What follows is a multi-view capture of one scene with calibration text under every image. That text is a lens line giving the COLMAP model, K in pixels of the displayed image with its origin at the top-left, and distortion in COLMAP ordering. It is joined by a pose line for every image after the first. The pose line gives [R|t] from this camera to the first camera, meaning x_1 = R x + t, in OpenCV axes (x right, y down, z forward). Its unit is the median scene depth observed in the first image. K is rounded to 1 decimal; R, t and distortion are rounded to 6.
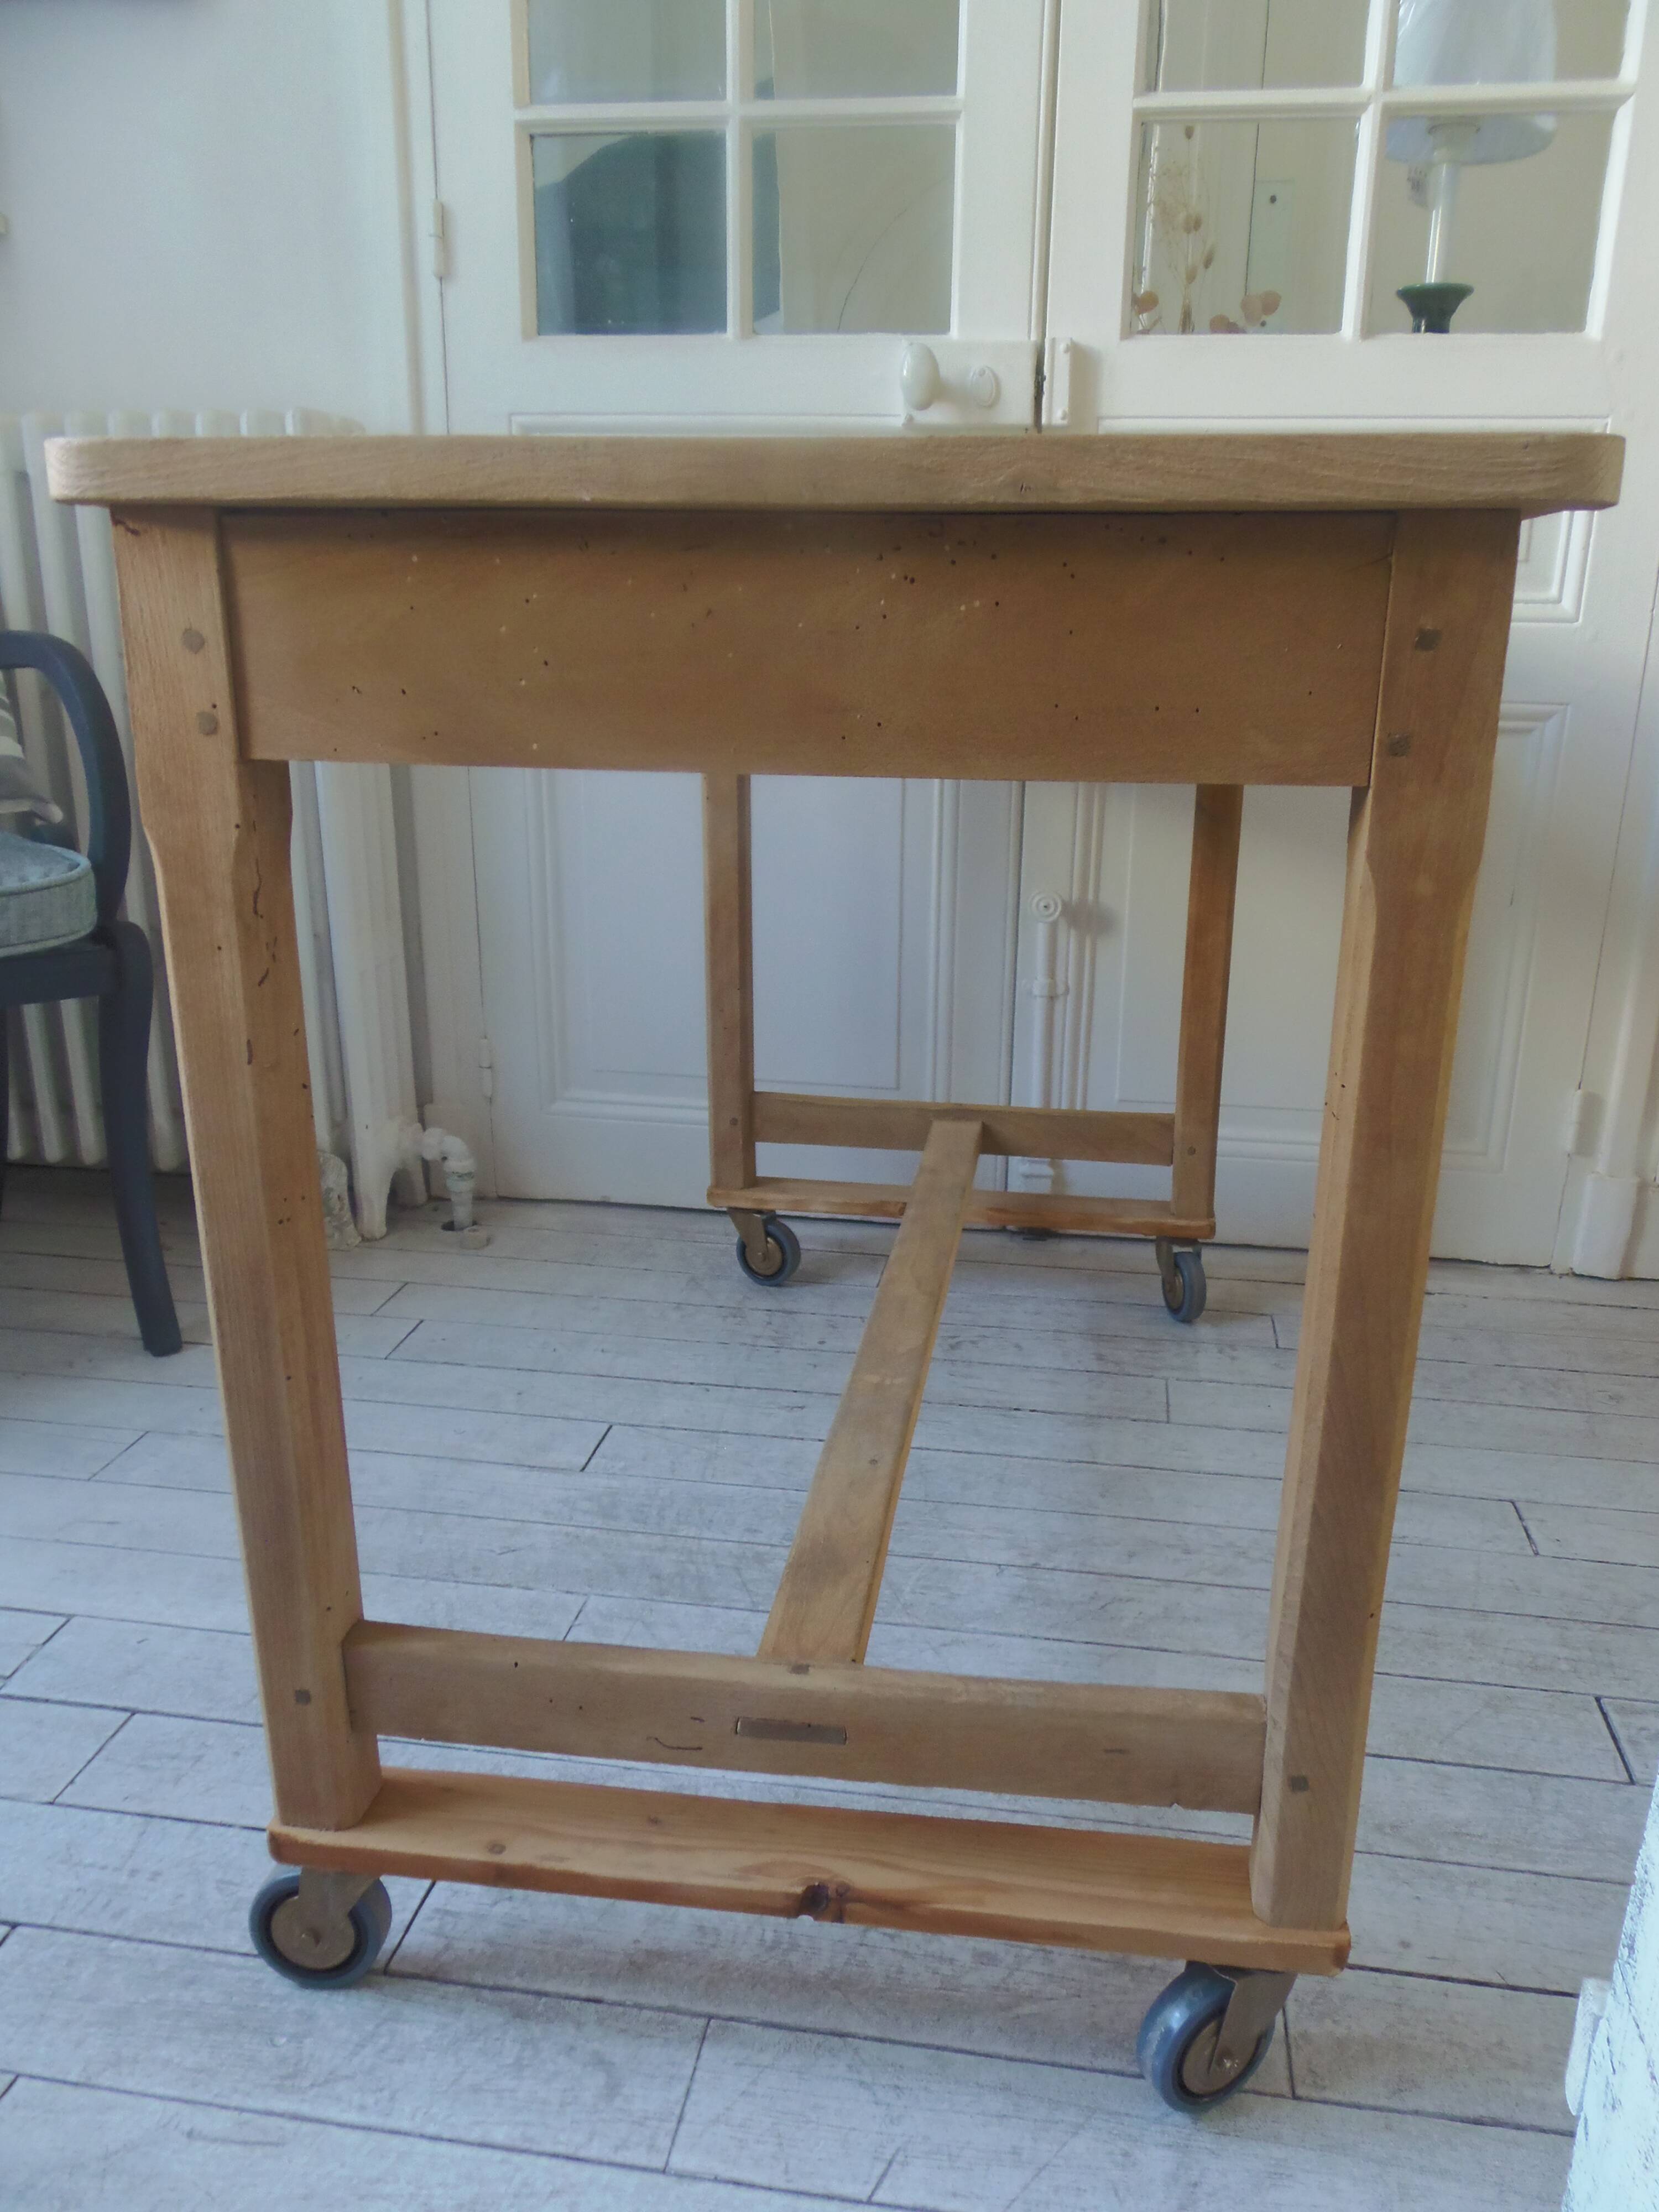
lens RADIAL K [[1616.8, 0, 873.8], [0, 1616.8, 1143.5], [0, 0, 1]] dist [-0.010667, -0.004874]
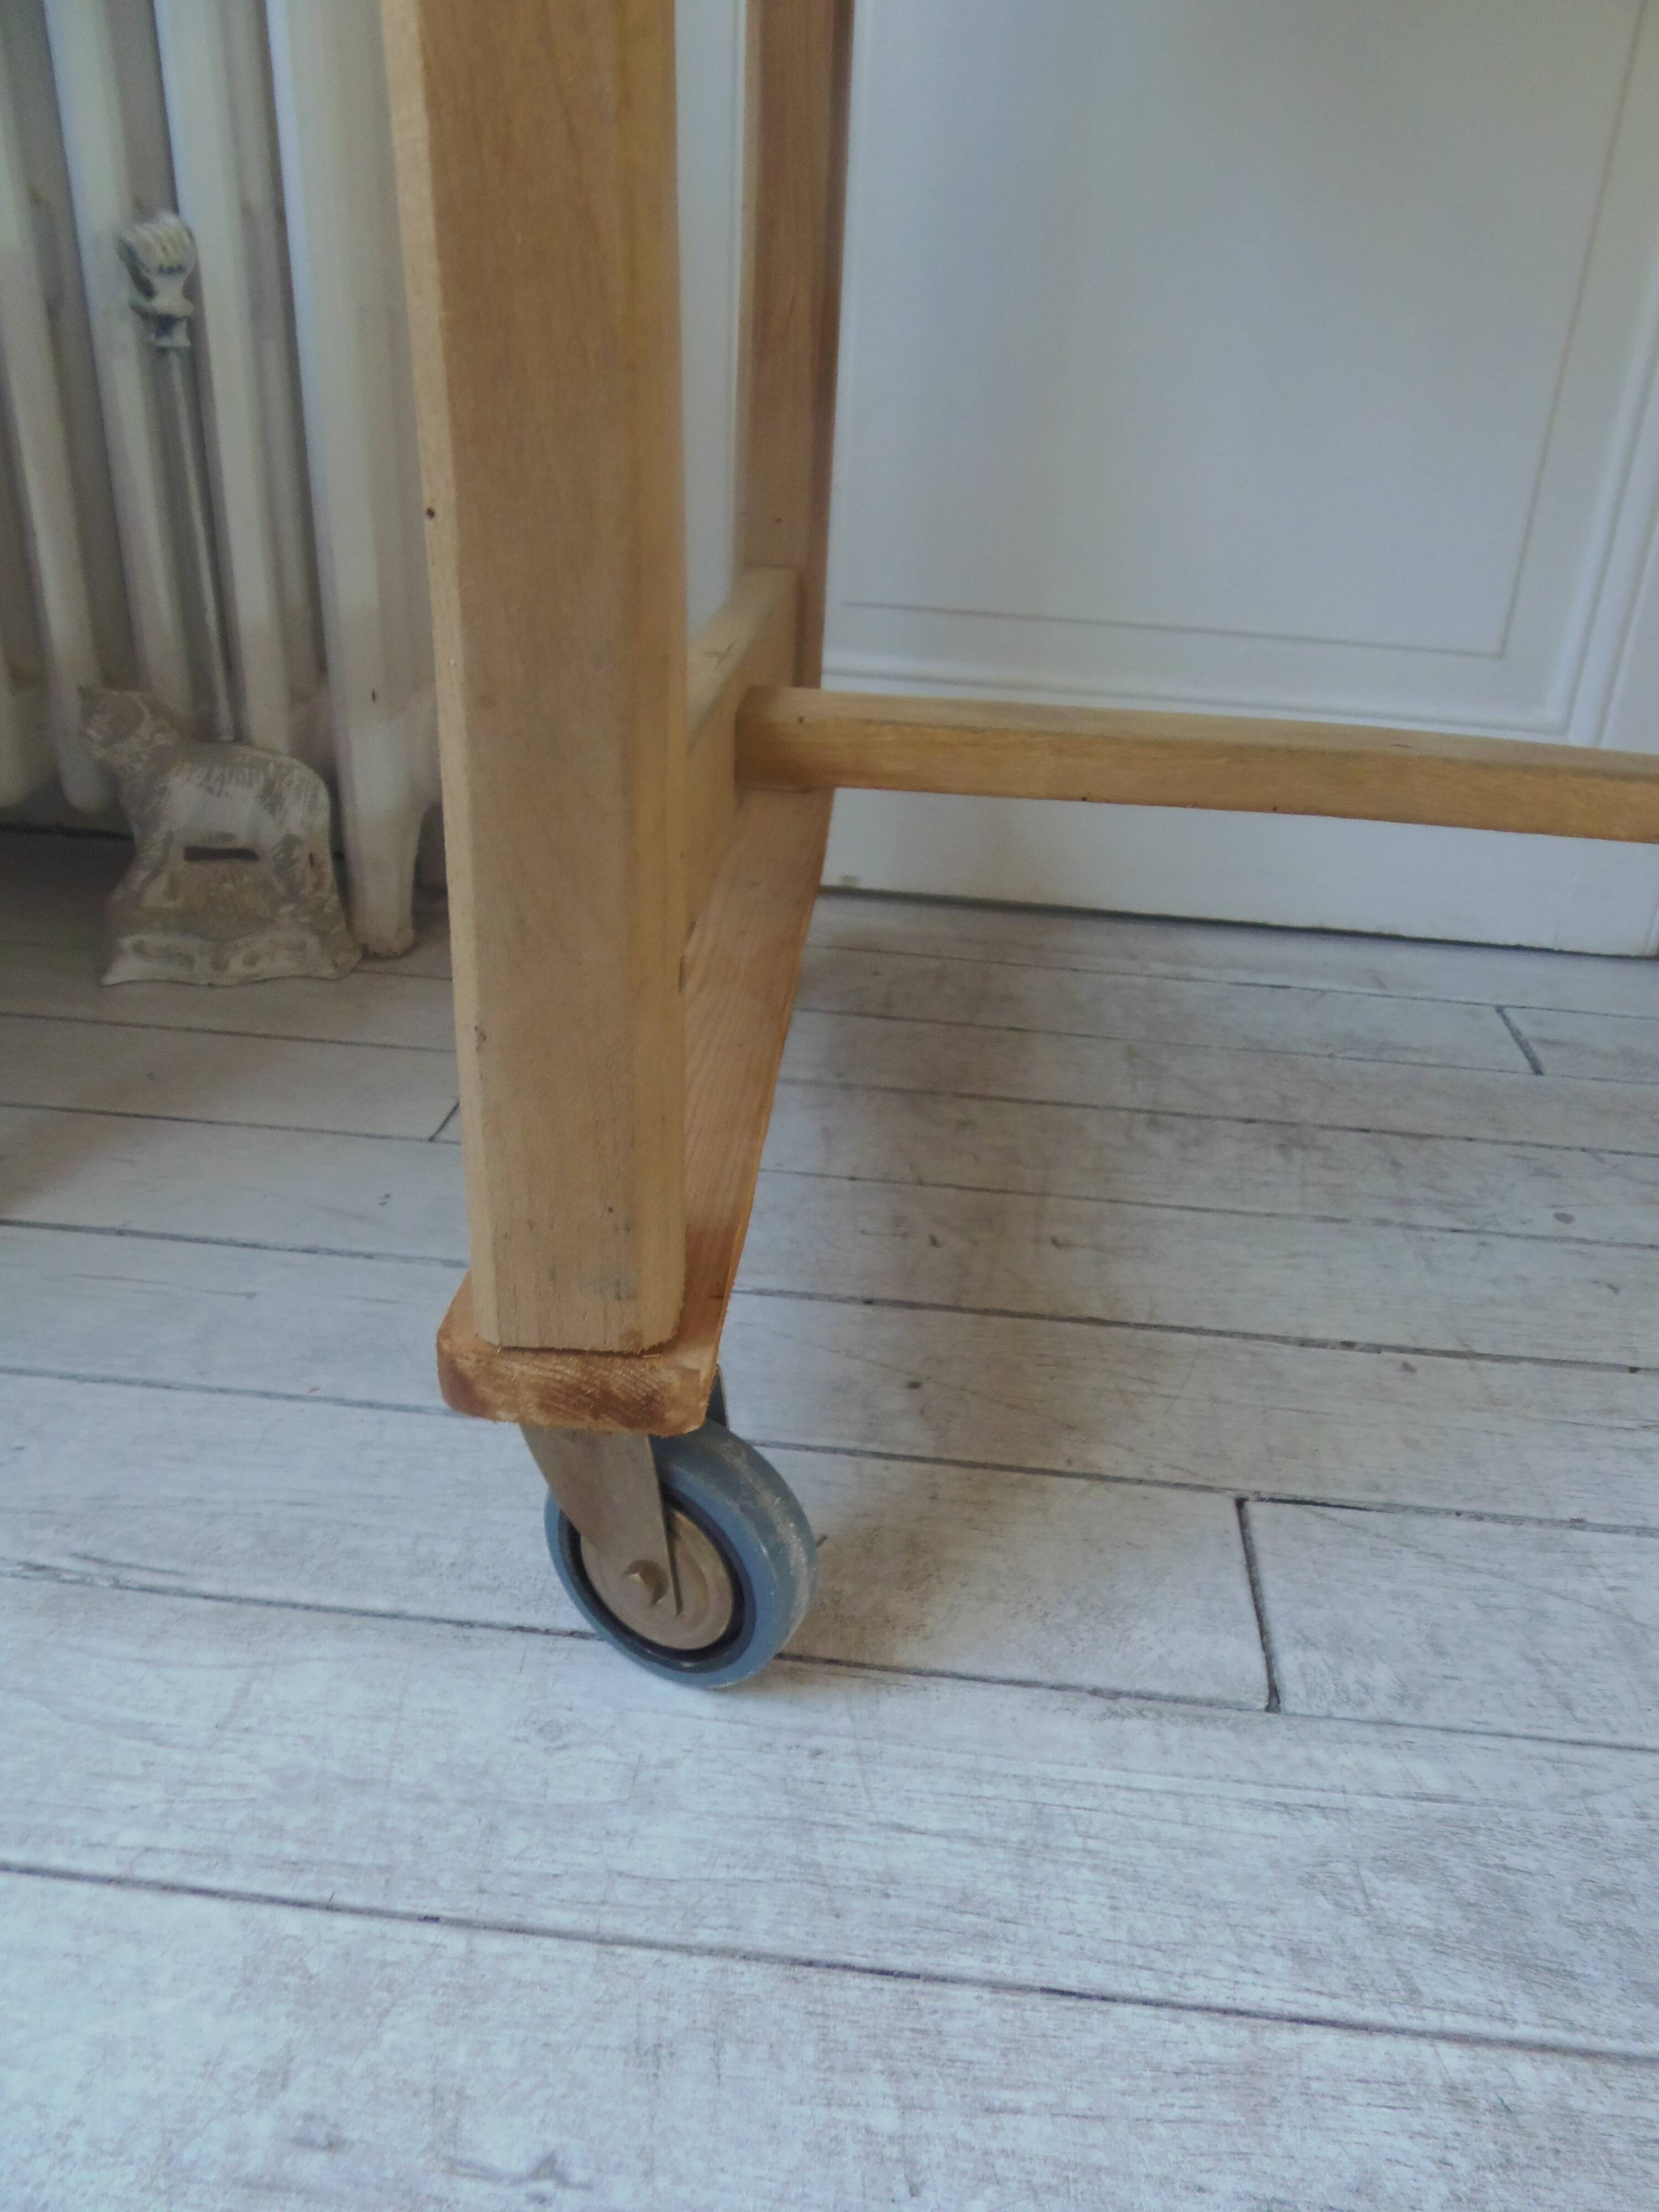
lens RADIAL K [[1616.8, 0, 874.2], [0, 1616.8, 1133.4], [0, 0, 1]] dist [-0.010667, -0.004874]
pose [[0.997159, 0.007935, 0.074903, -0.294430], [-0.019413, 0.987915, 0.153775, 0.052113], [-0.072778, -0.154792, 0.985263, 0.758158]]
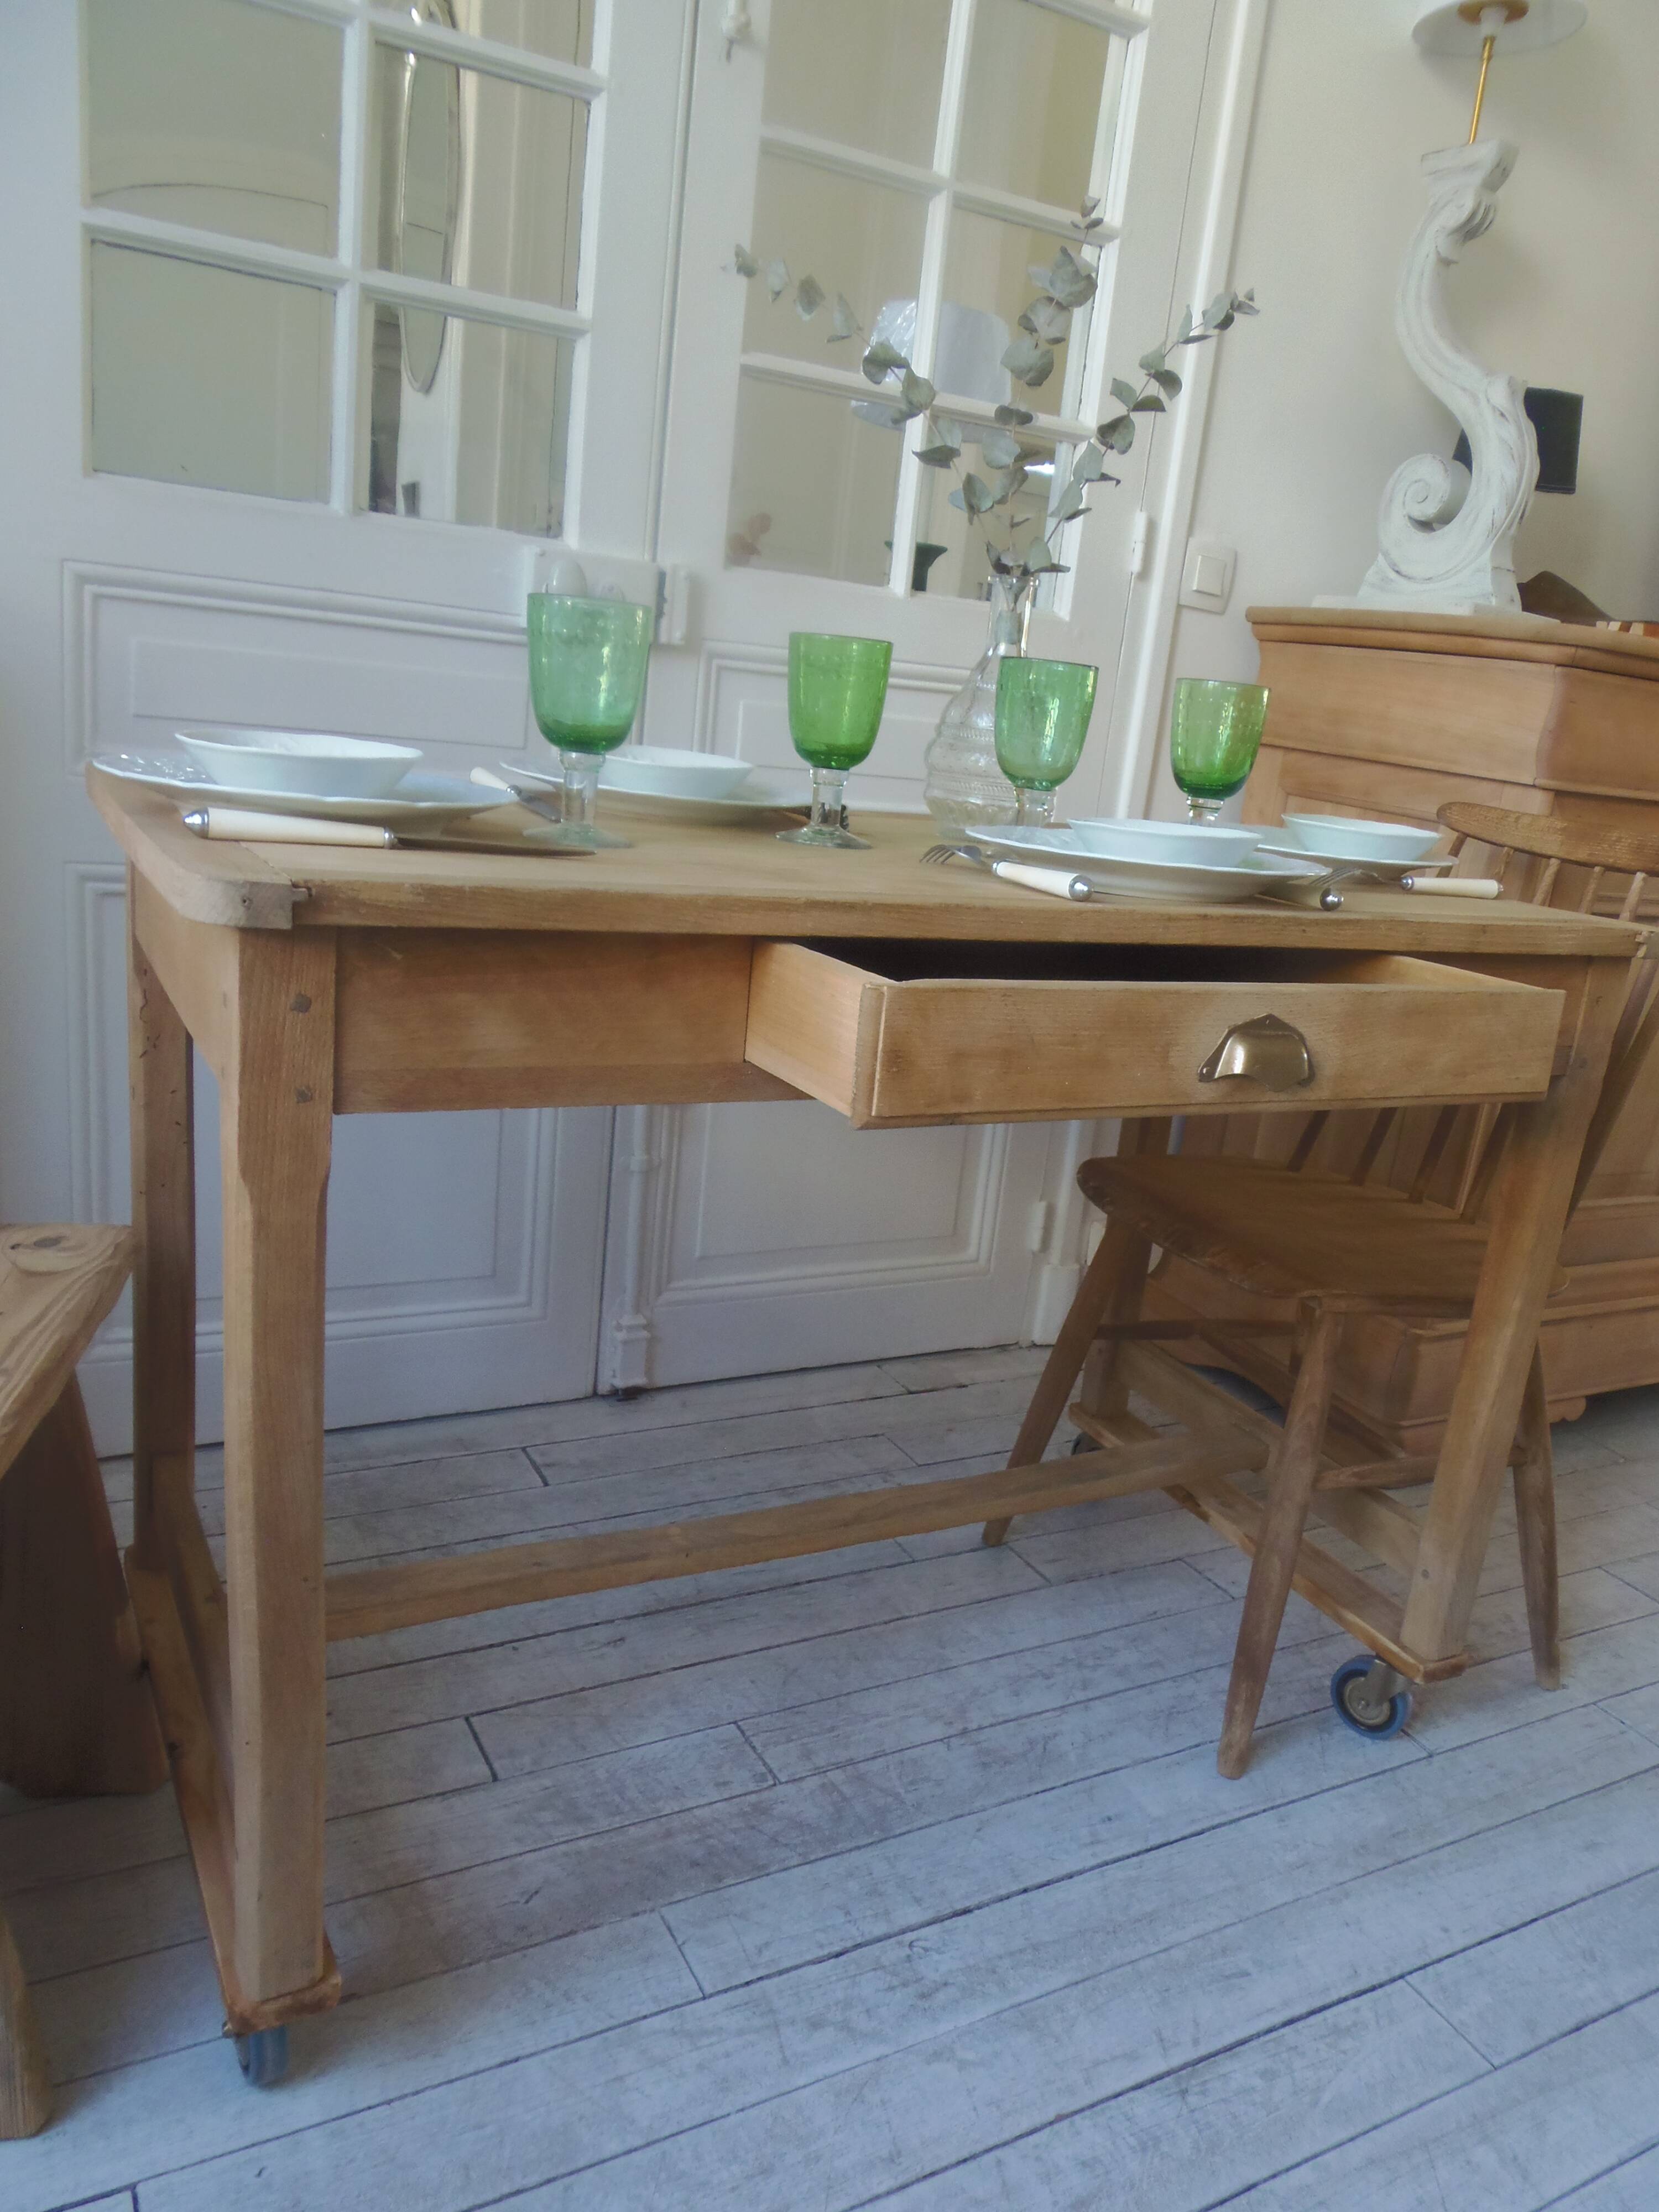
lens RADIAL K [[1616.8, 0, 869.8], [0, 1616.8, 1136.6], [0, 0, 1]] dist [-0.010667, -0.004874]
pose [[0.786224, -0.098242, 0.610082, -0.571399], [0.094304, 0.994792, 0.038661, -0.193376], [-0.610703, 0.027137, 0.791394, 0.123766]]
